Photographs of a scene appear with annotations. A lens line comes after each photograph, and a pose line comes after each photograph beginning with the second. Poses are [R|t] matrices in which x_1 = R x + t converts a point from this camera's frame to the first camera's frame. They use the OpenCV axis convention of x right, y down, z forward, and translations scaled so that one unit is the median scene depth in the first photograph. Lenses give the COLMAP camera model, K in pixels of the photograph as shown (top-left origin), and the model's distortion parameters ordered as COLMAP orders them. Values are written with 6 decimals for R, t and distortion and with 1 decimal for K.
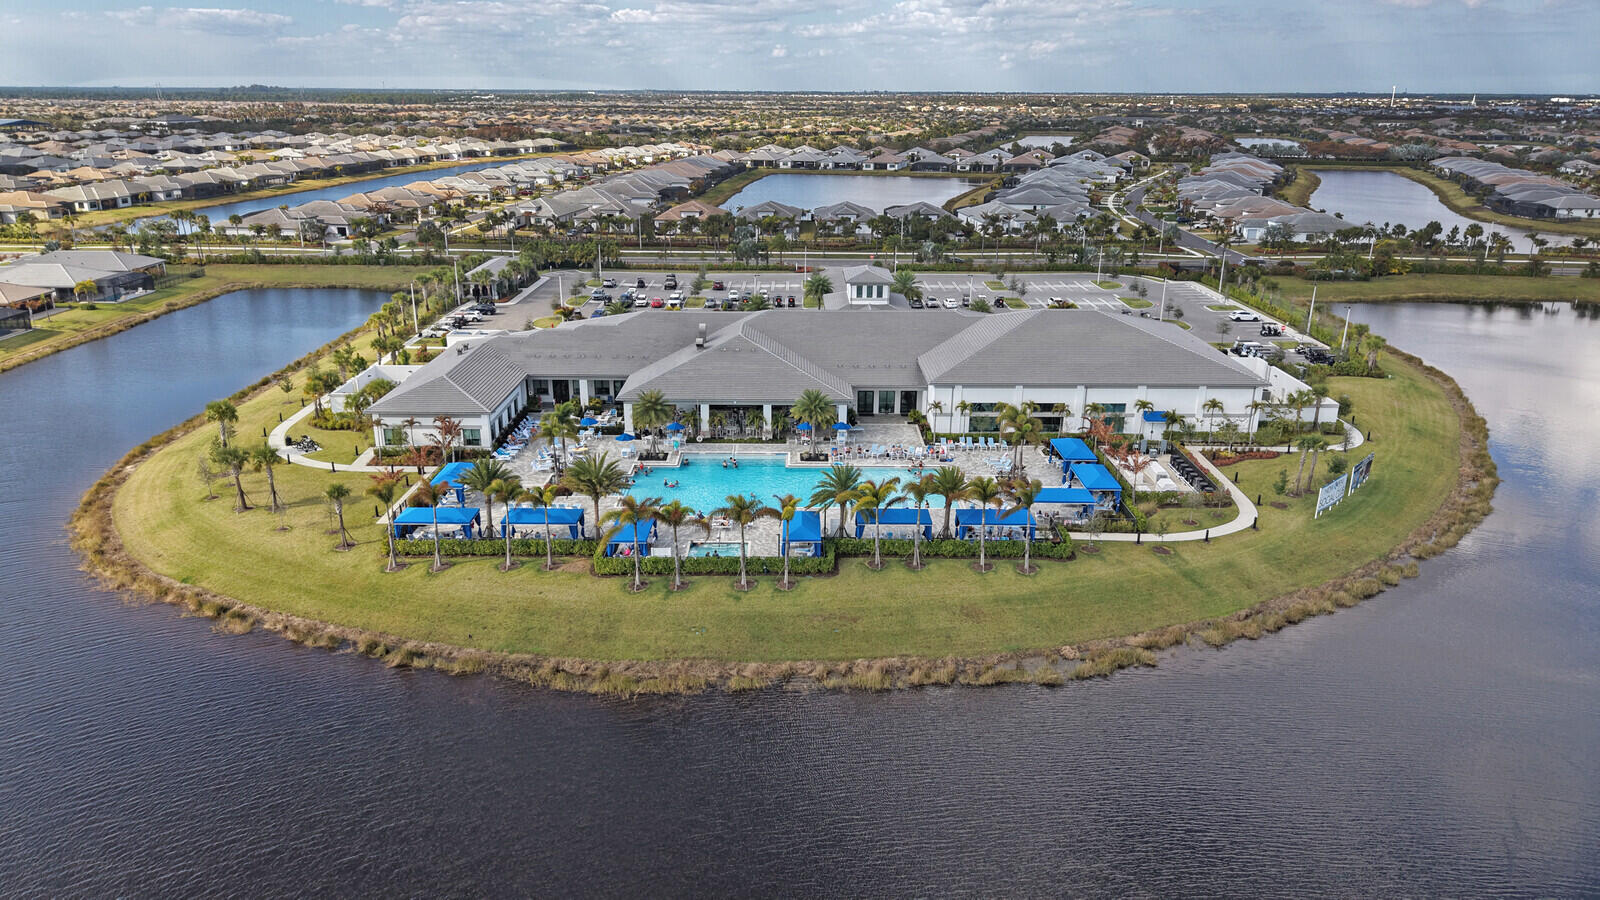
lens RADIAL K [[1028.0, 0, 800.0], [0, 1028.0, 450.0], [0, 0, 1]] dist [0.054107, -0.072249]
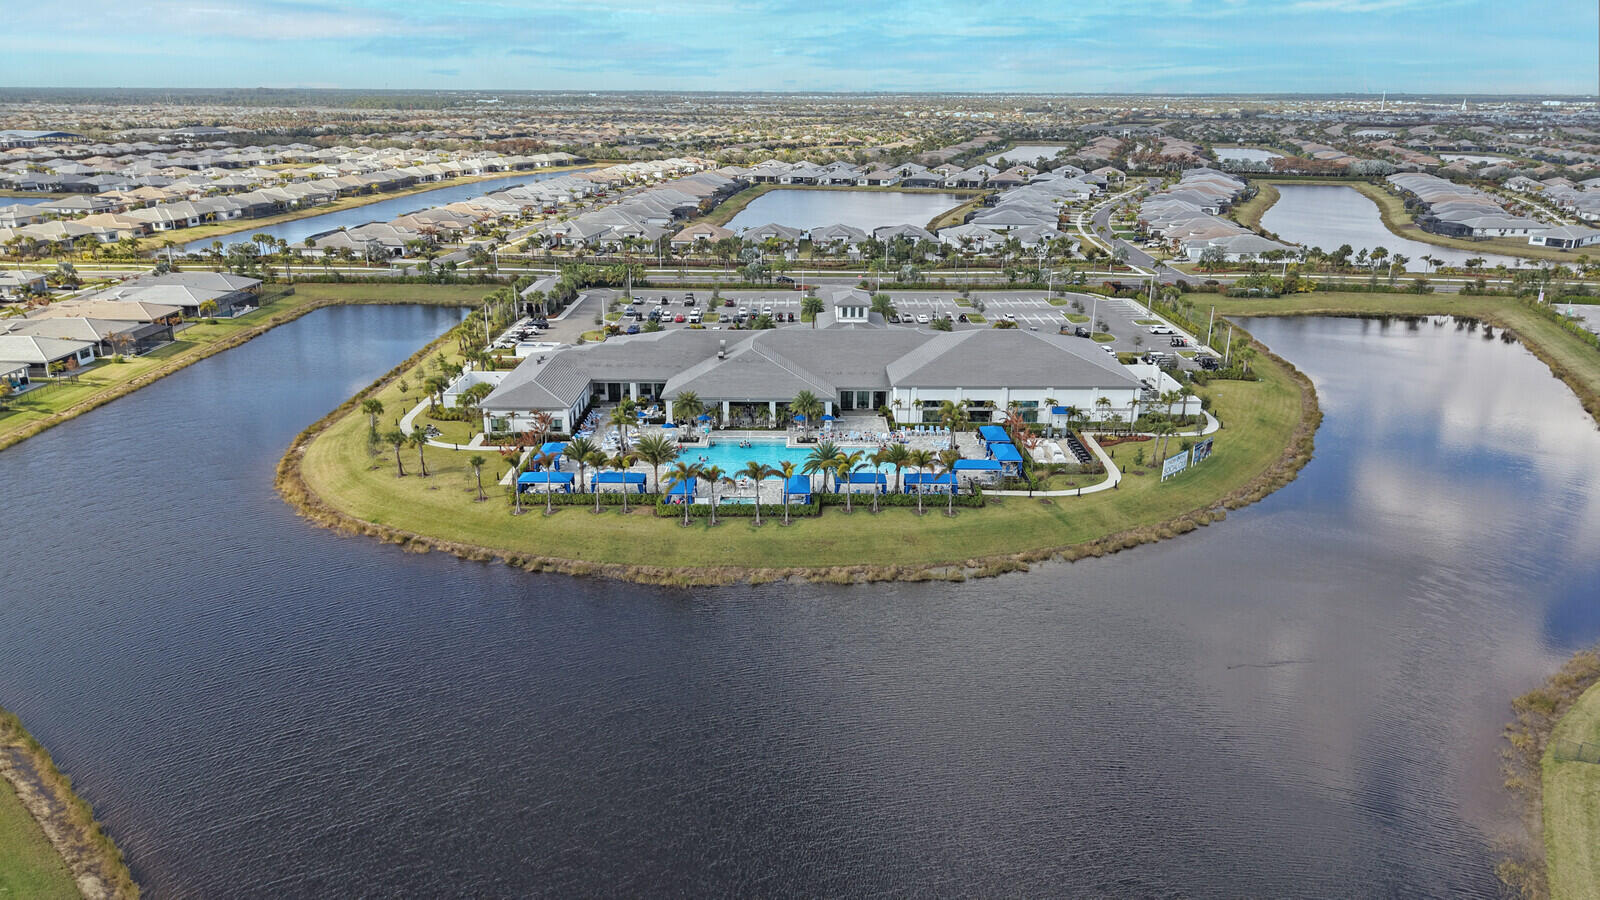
lens RADIAL K [[1028.0, 0, 800.0], [0, 1028.0, 450.0], [0, 0, 1]] dist [0.054107, -0.072249]
pose [[1.000000, -0.000127, -0.000444, 0.002914], [0.000127, 1.000000, 0.000221, 0.011354], [0.000444, -0.000221, 1.000000, -0.207055]]
